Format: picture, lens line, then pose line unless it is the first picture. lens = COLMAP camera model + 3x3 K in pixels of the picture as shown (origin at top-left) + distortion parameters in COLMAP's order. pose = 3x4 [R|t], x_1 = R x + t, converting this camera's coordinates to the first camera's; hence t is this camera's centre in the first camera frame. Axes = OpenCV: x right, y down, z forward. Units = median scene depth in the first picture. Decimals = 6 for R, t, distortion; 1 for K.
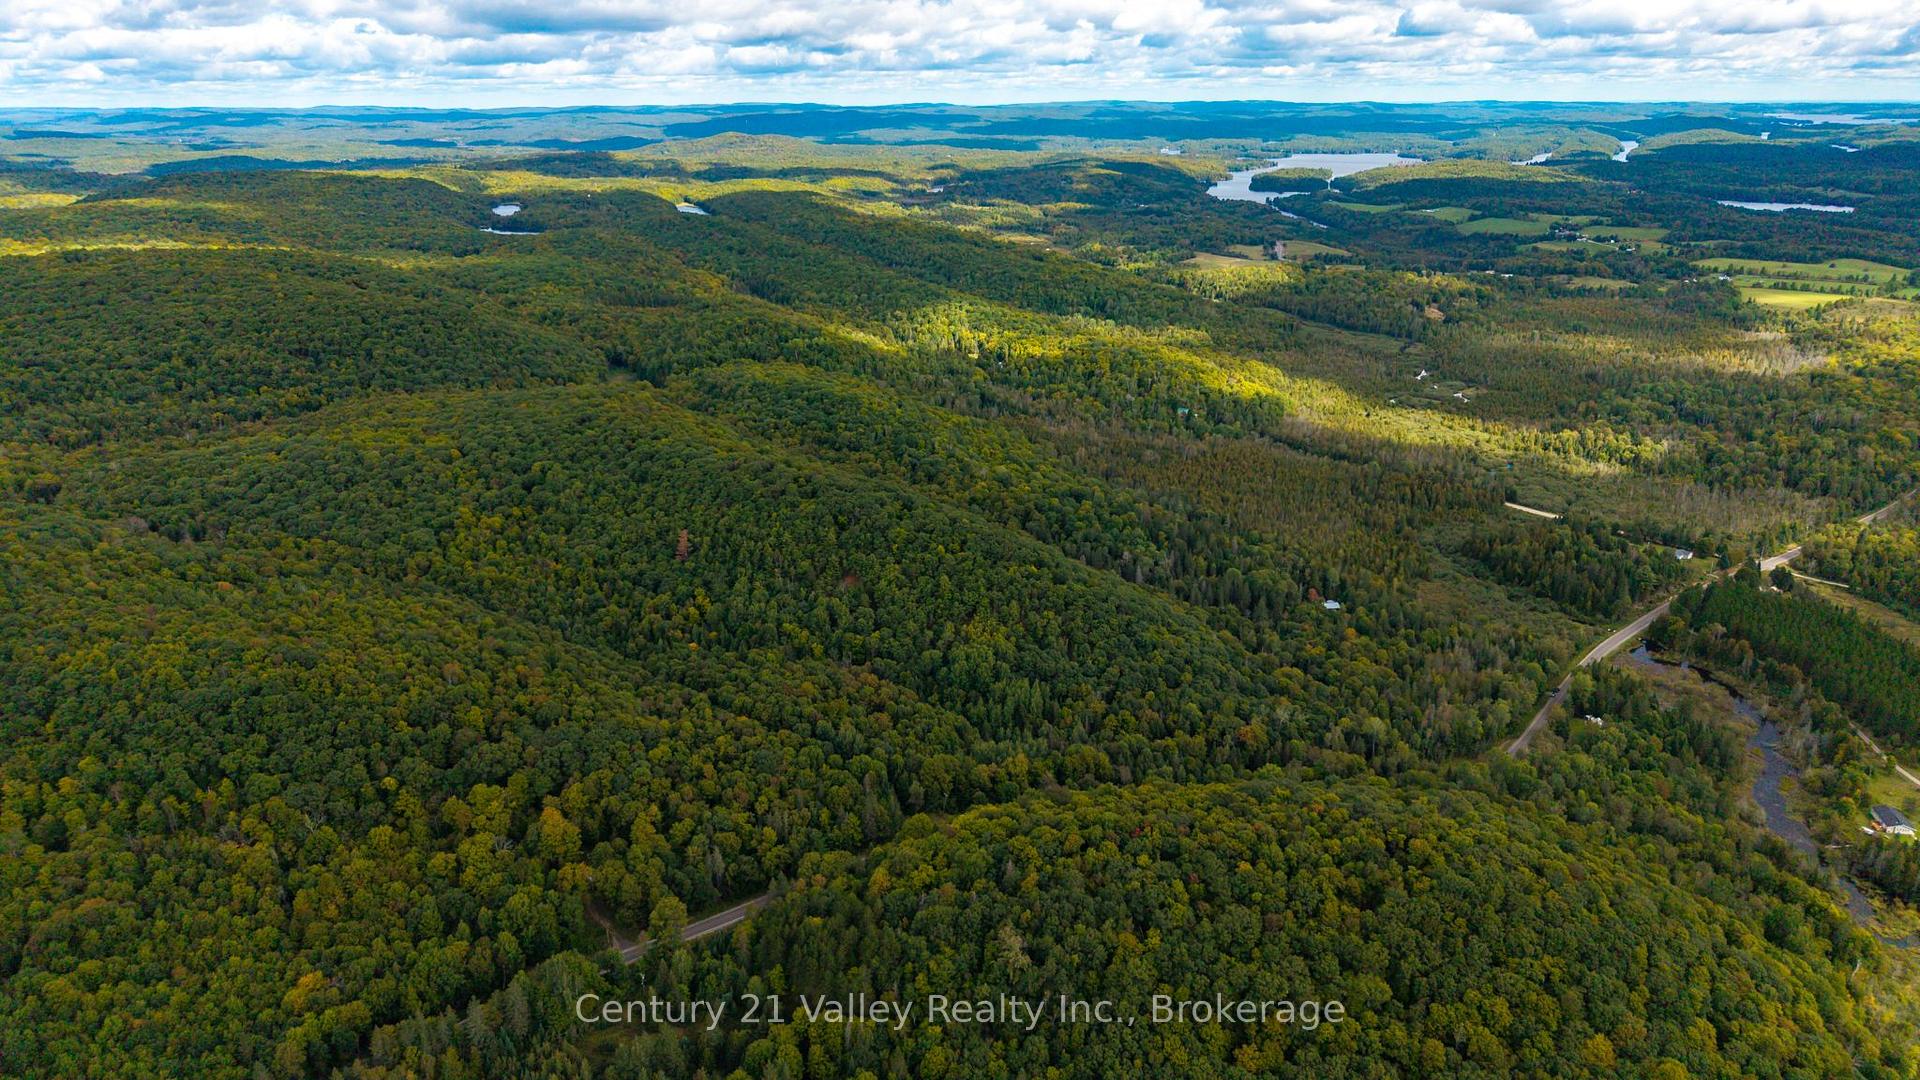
lens RADIAL K [[1300.6, 0, 951.9], [0, 1300.6, 527.2], [0, 0, 1]] dist [0.004203, -0.002966]
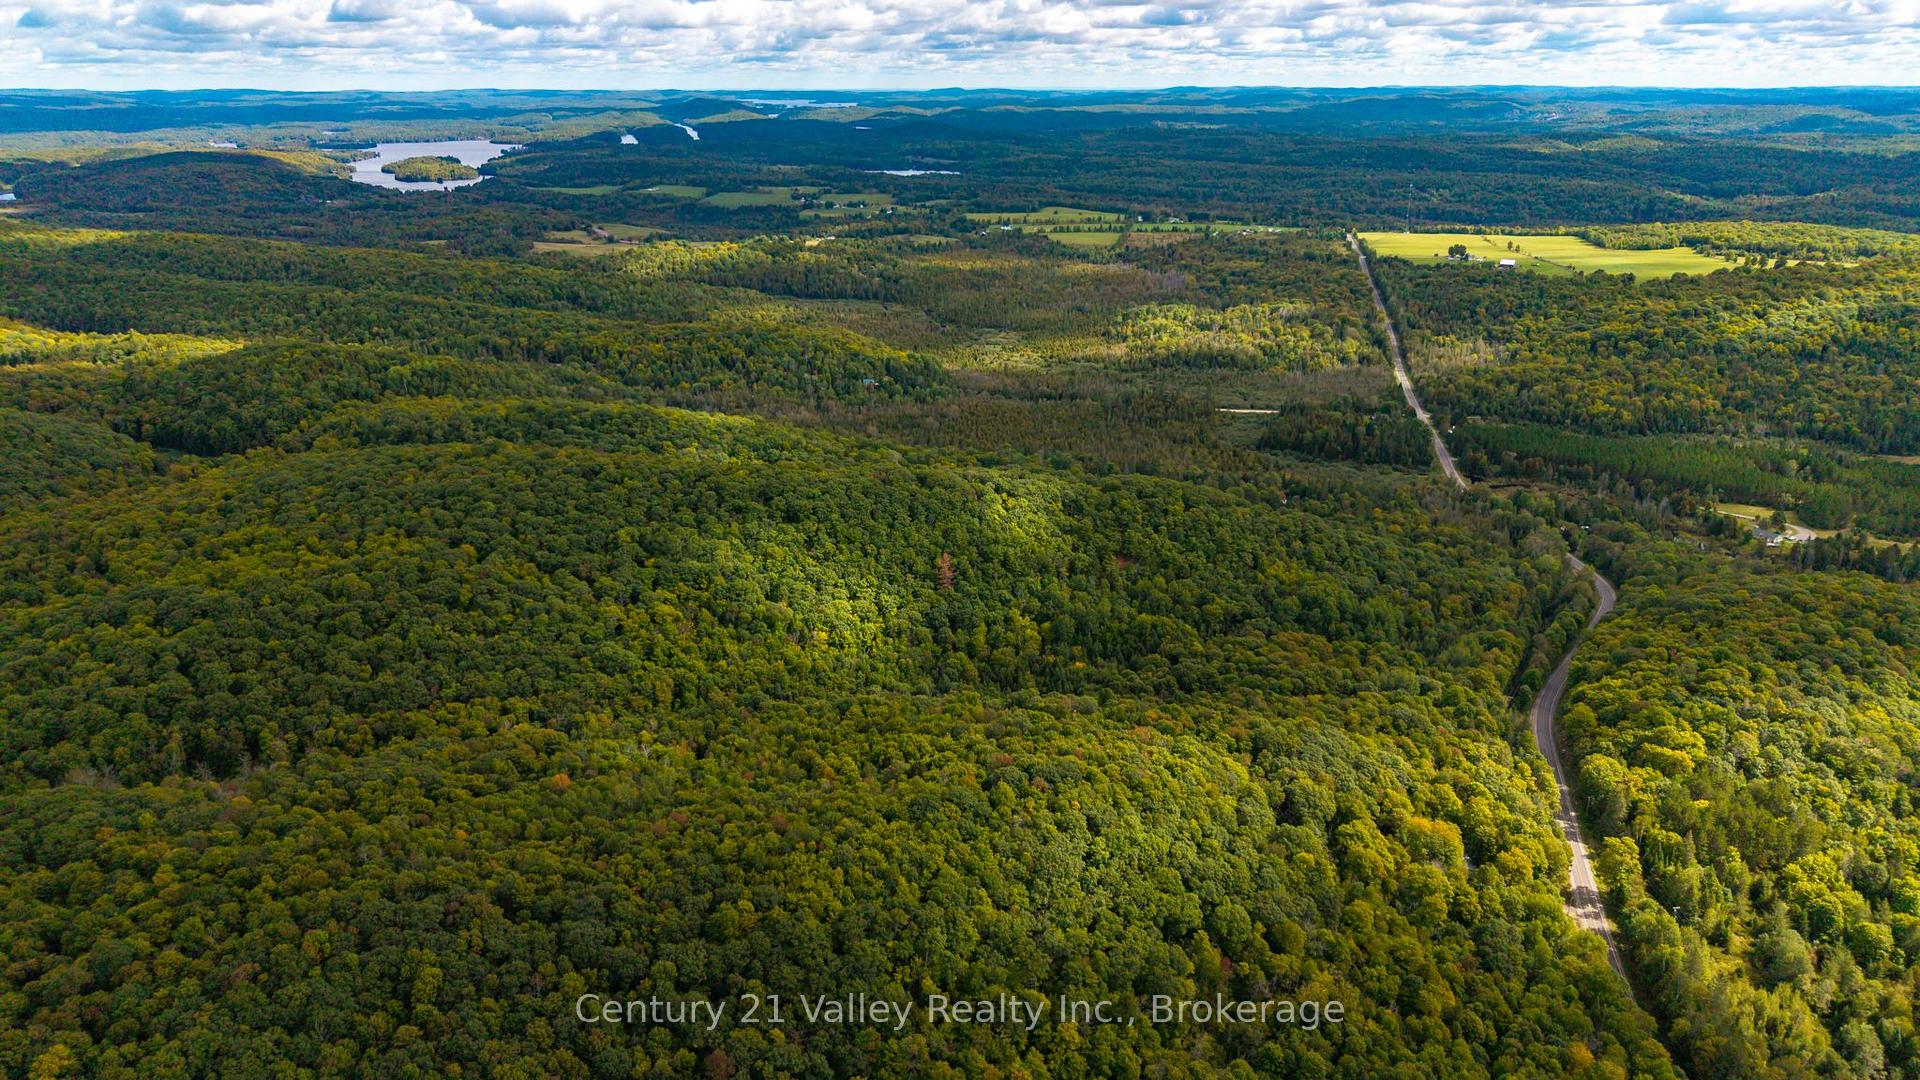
lens RADIAL K [[1300.6, 0, 963.5], [0, 1300.6, 536.6], [0, 0, 1]] dist [0.004203, -0.002966]
pose [[0.745615, -0.218374, 0.629581, -0.198273], [0.209494, 0.973694, 0.089627, -0.022657], [-0.632591, 0.065066, 0.771748, 0.092279]]
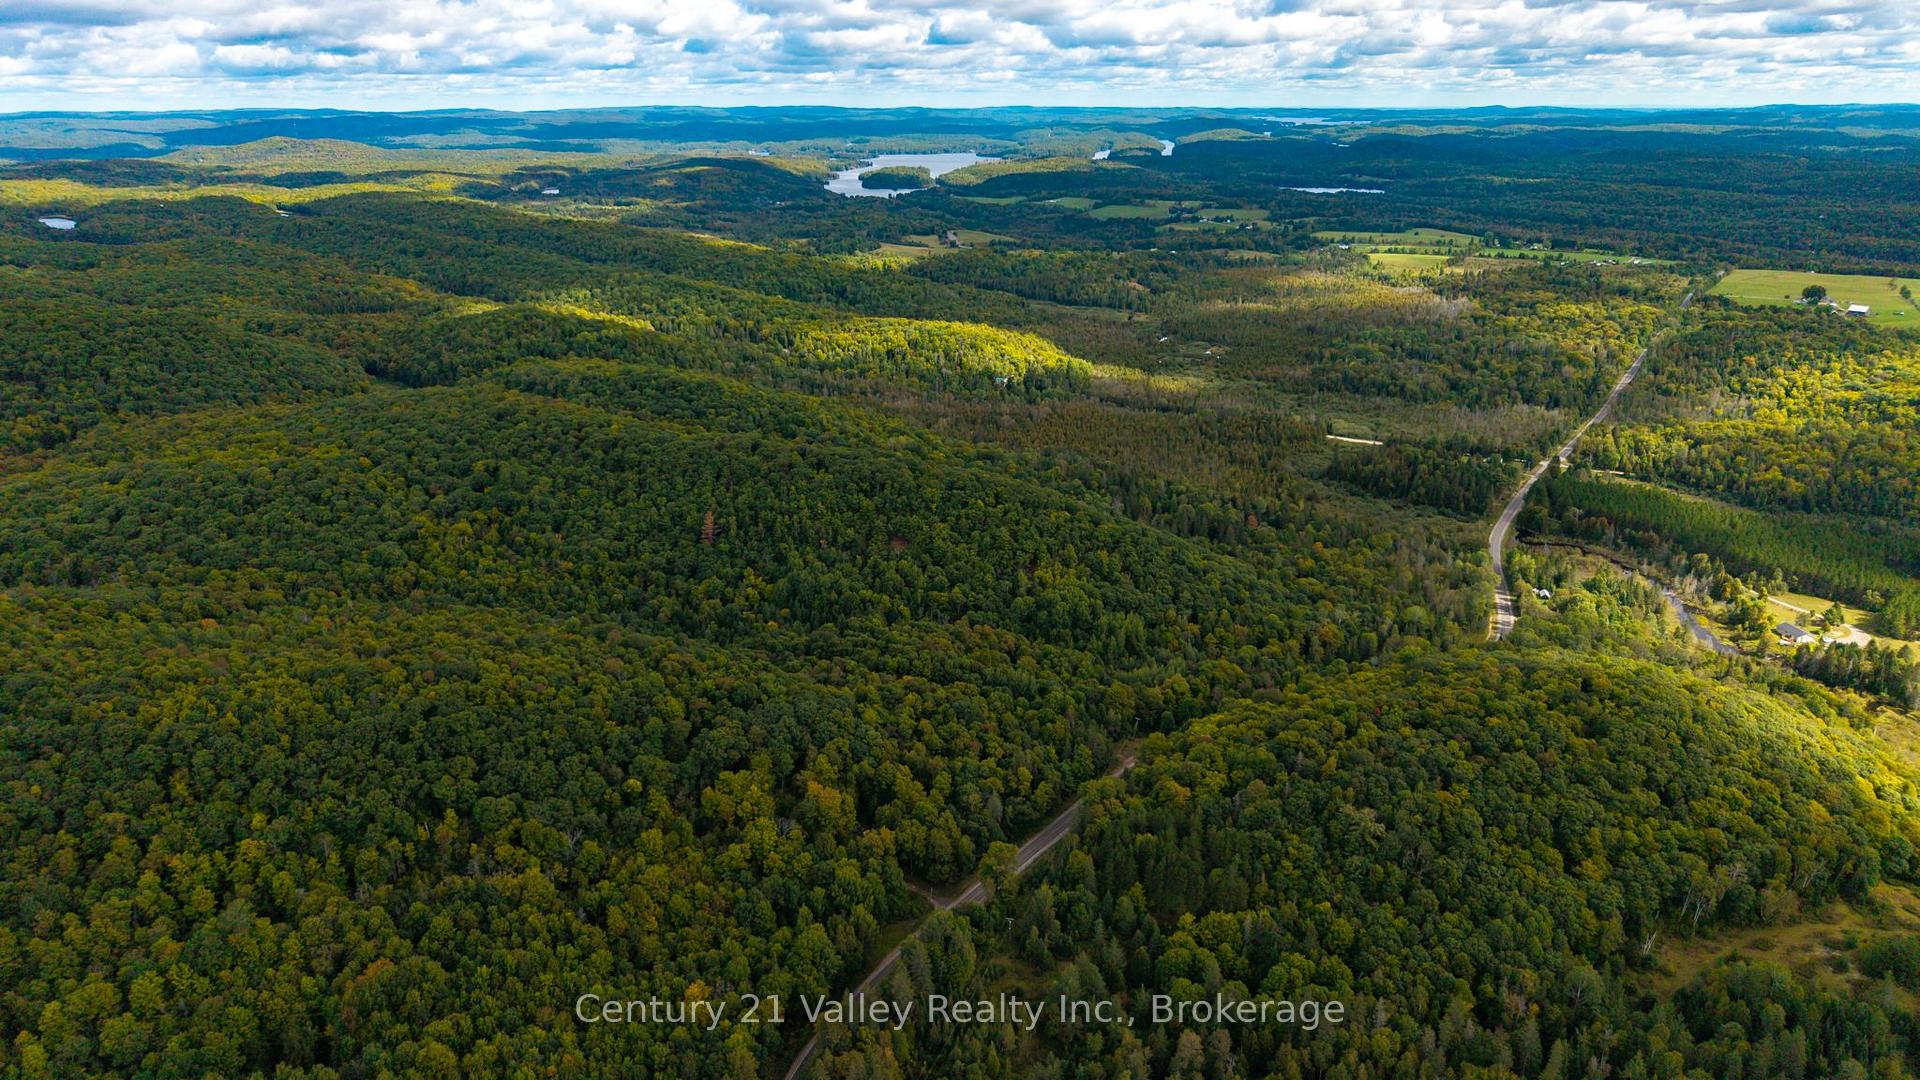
lens RADIAL K [[1300.6, 0, 960.9], [0, 1300.6, 537.9], [0, 0, 1]] dist [0.004203, -0.002966]
pose [[0.944607, -0.103593, 0.311426, -0.088790], [0.102580, 0.994530, 0.019679, 0.005801], [-0.311761, 0.013357, 0.950067, 0.012774]]
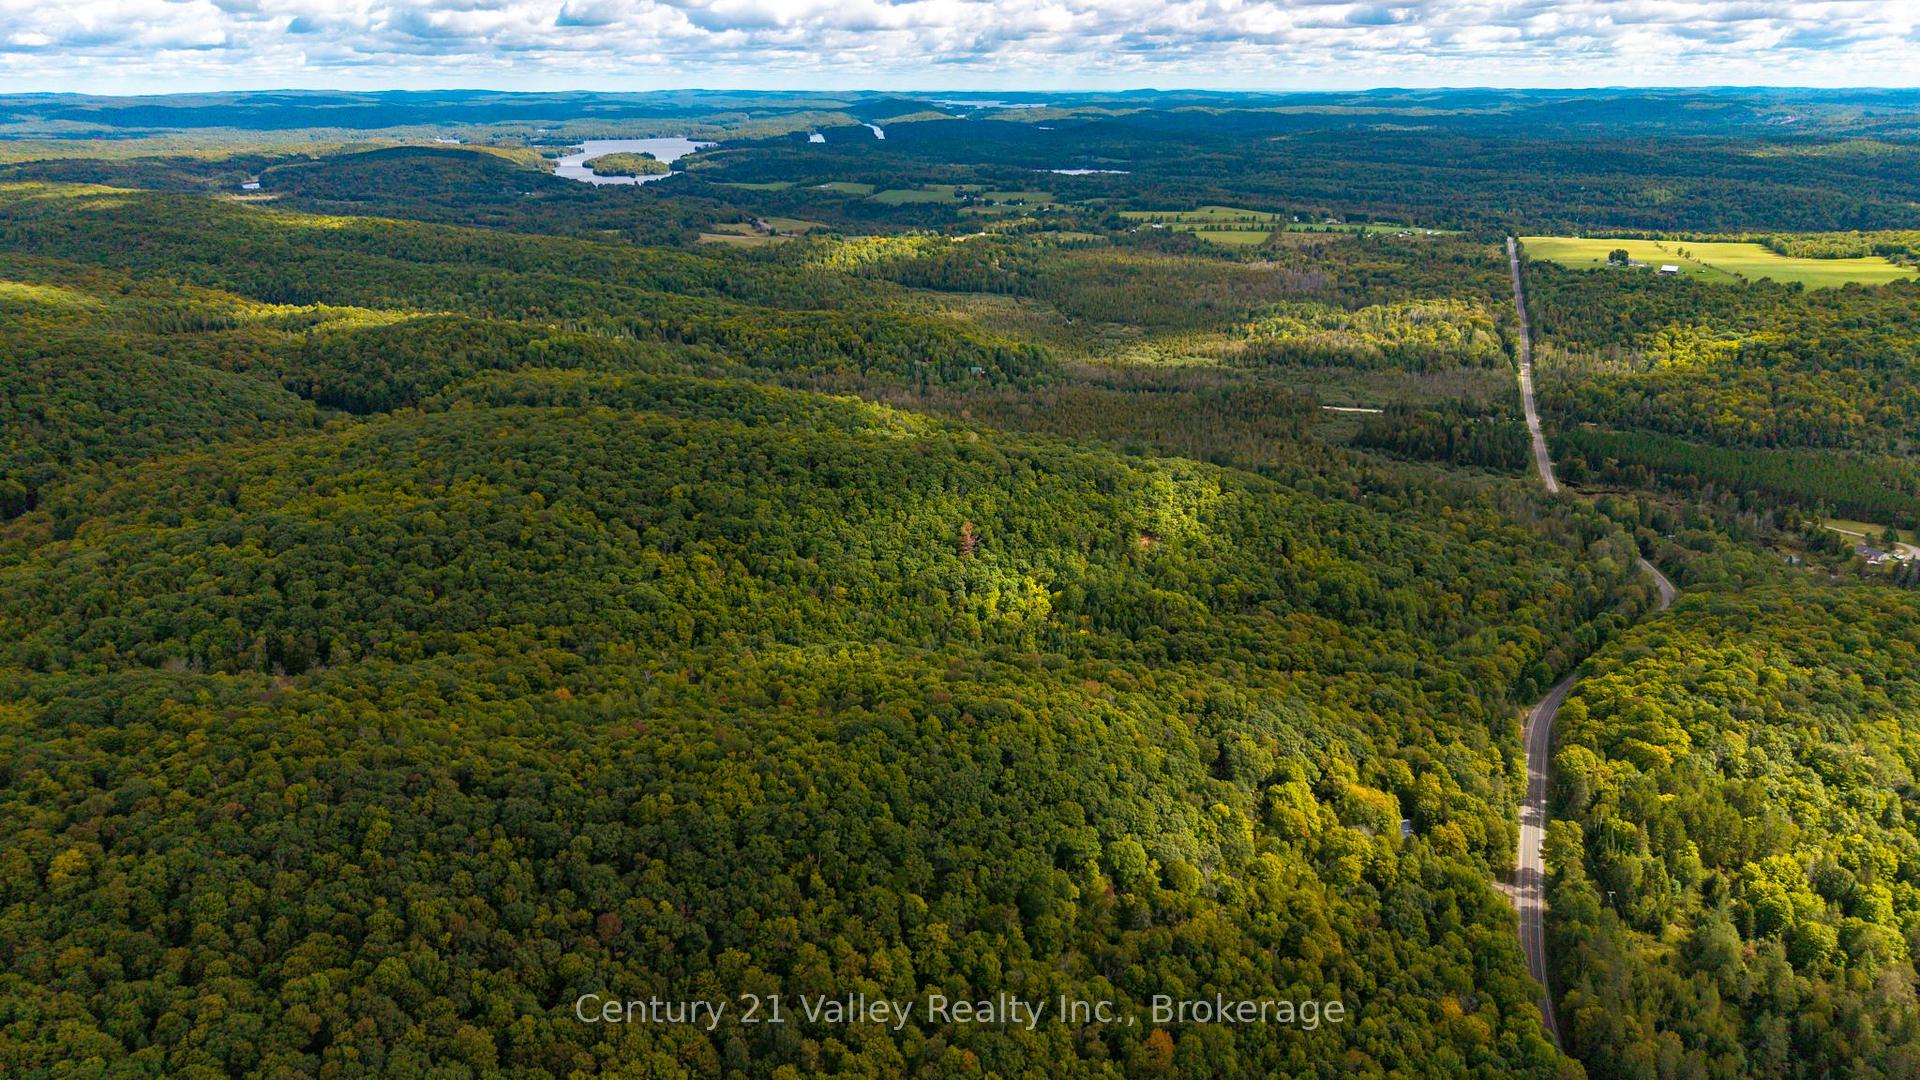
lens RADIAL K [[1300.6, 0, 960.9], [0, 1300.6, 536.6], [0, 0, 1]] dist [0.004203, -0.002966]
pose [[0.833902, -0.180059, 0.521715, -0.184498], [0.173061, 0.982919, 0.062616, -0.012315], [-0.524078, 0.038073, 0.850819, 0.066474]]
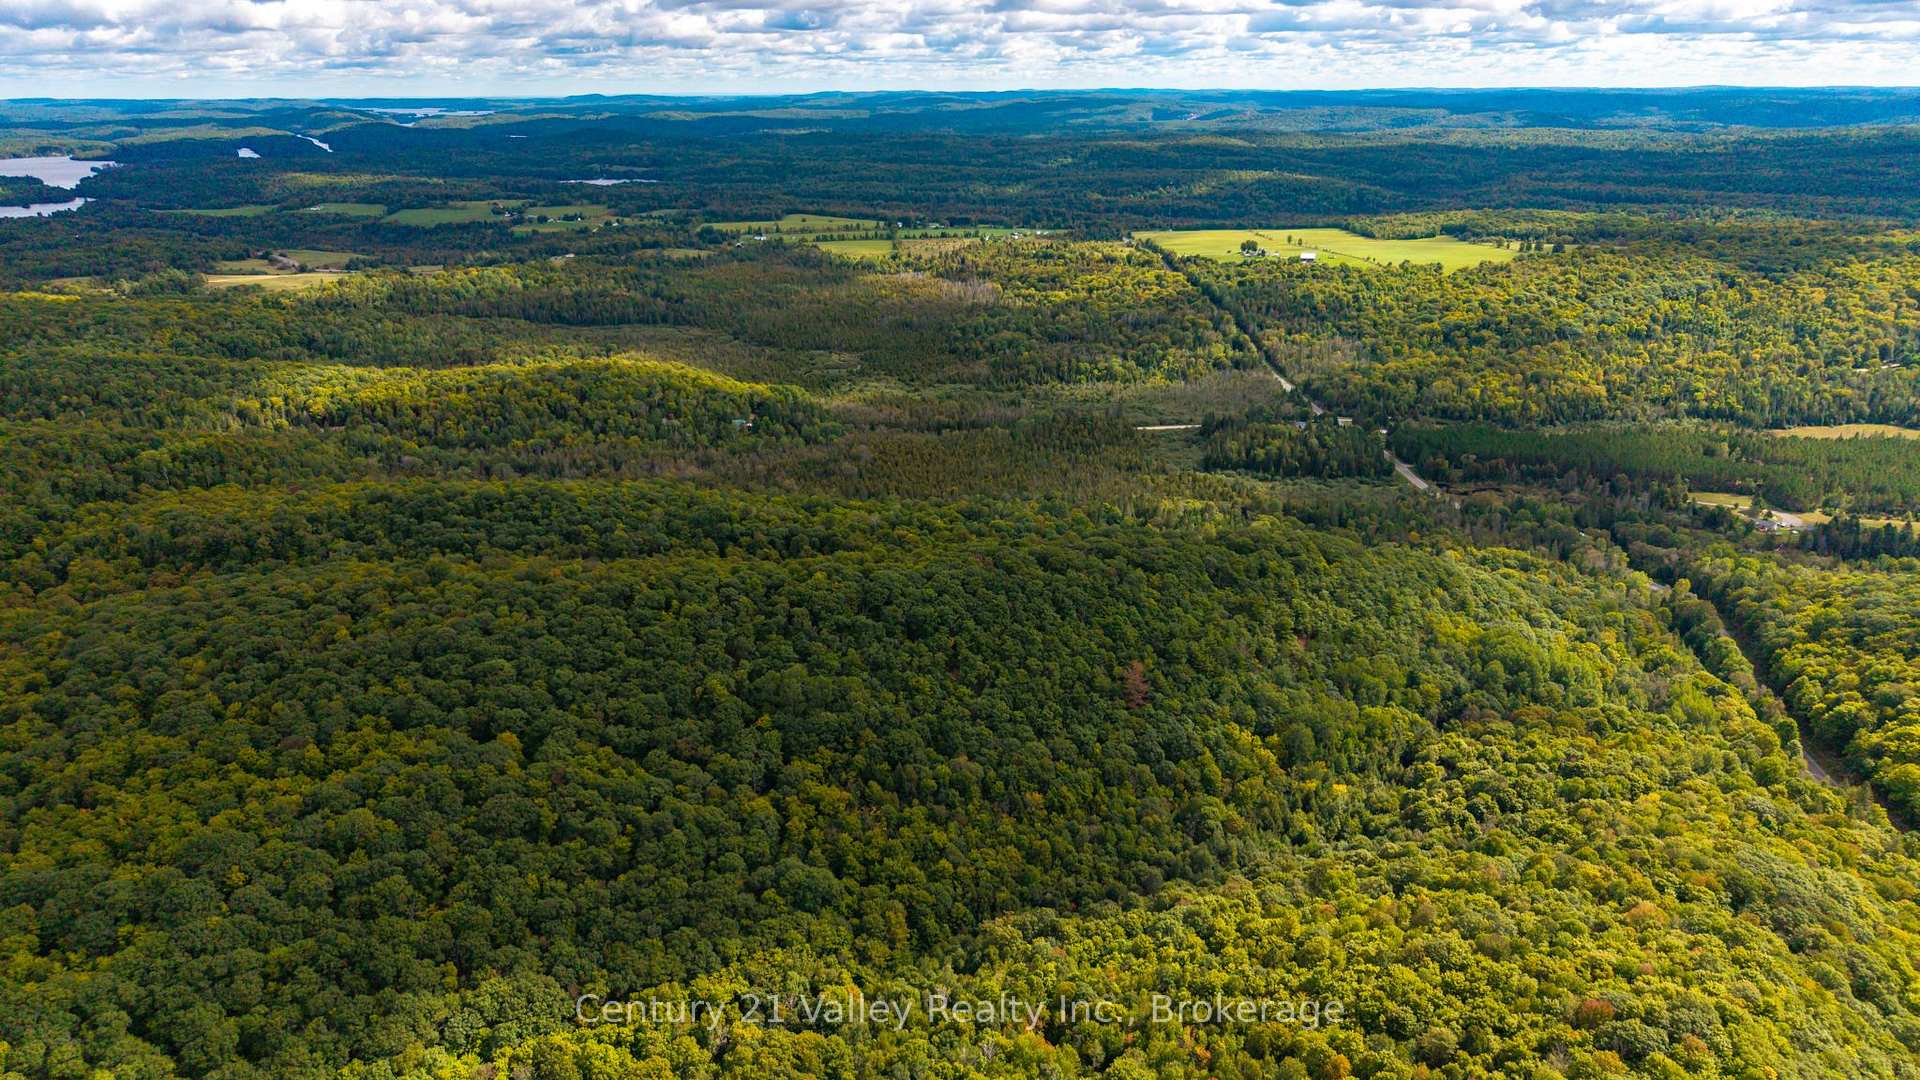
lens RADIAL K [[1300.6, 0, 962.7], [0, 1300.6, 532.9], [0, 0, 1]] dist [0.004203, -0.002966]
pose [[0.545611, -0.273433, 0.792176, -0.206819], [0.269326, 0.952340, 0.143218, -0.049023], [-0.793582, 0.135212, 0.593250, 0.183073]]
